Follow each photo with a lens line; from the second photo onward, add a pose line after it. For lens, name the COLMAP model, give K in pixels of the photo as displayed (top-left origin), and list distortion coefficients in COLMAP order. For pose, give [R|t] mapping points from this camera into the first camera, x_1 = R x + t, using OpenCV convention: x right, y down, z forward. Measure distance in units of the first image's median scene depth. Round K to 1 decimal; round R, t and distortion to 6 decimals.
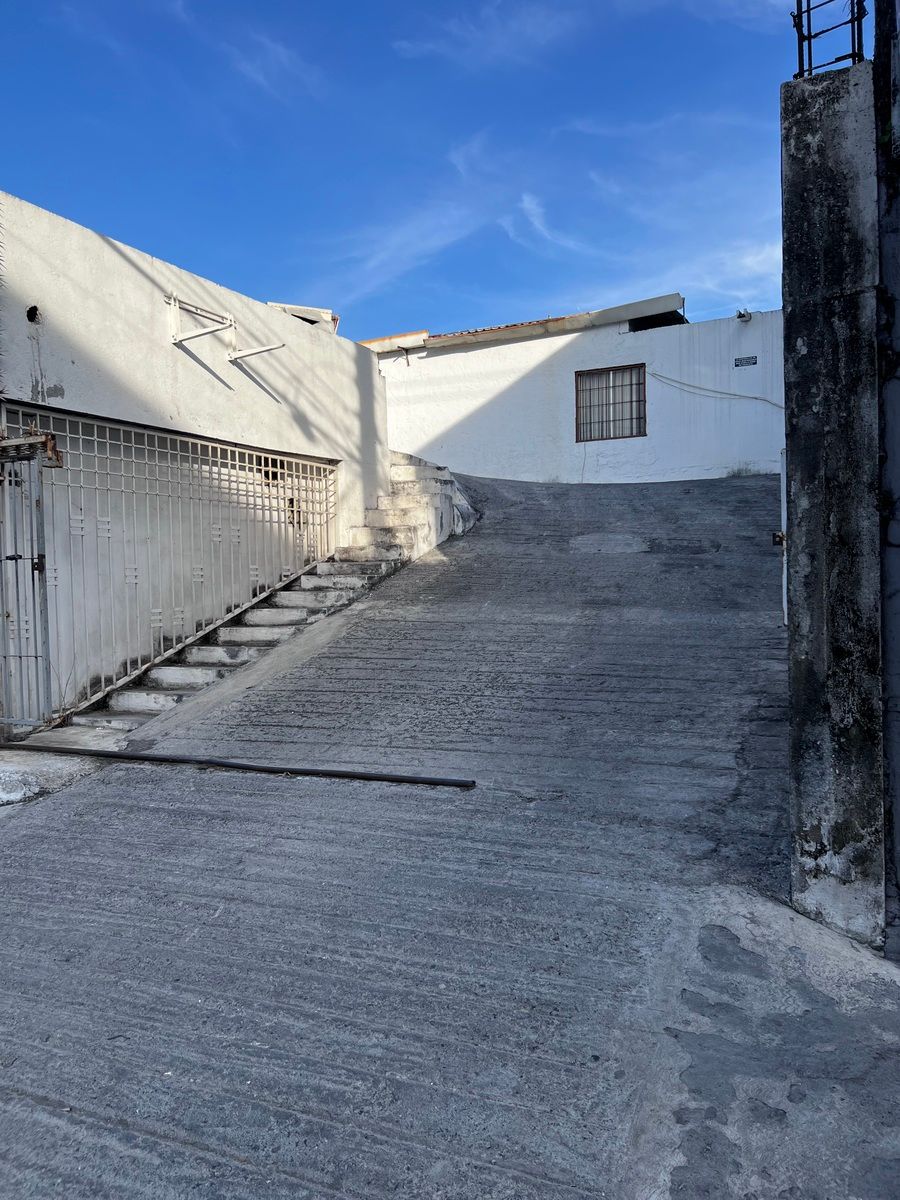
lens RADIAL K [[896.3, 0, 450.5], [0, 896.3, 604.7], [0, 0, 1]] dist [0.029931, -0.025386]
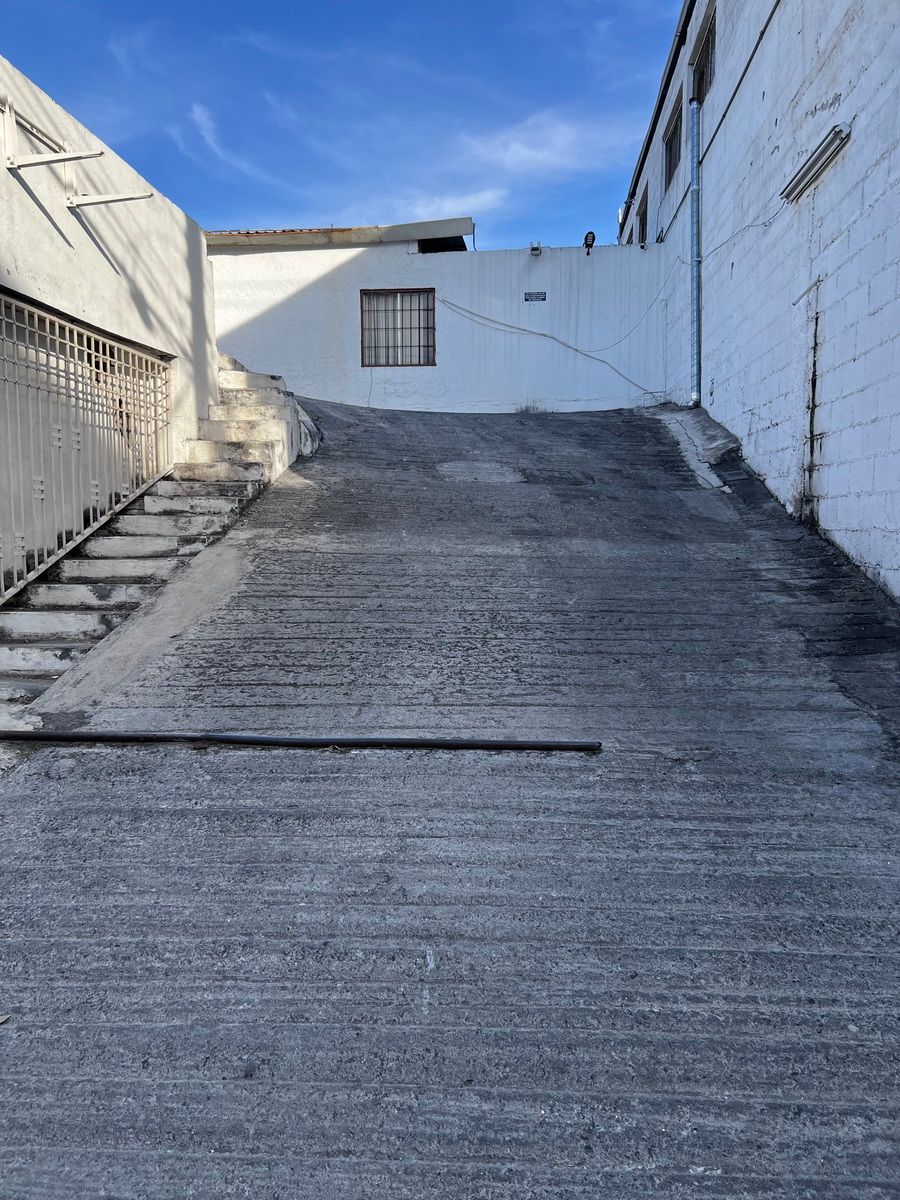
lens RADIAL K [[896.3, 0, 449.4], [0, 896.3, 595.0], [0, 0, 1]] dist [0.029931, -0.025386]
pose [[0.938727, -0.011460, 0.344472, -0.229432], [-0.008093, 0.998439, 0.055271, 0.011087], [-0.344568, -0.054672, 0.937168, 0.173439]]
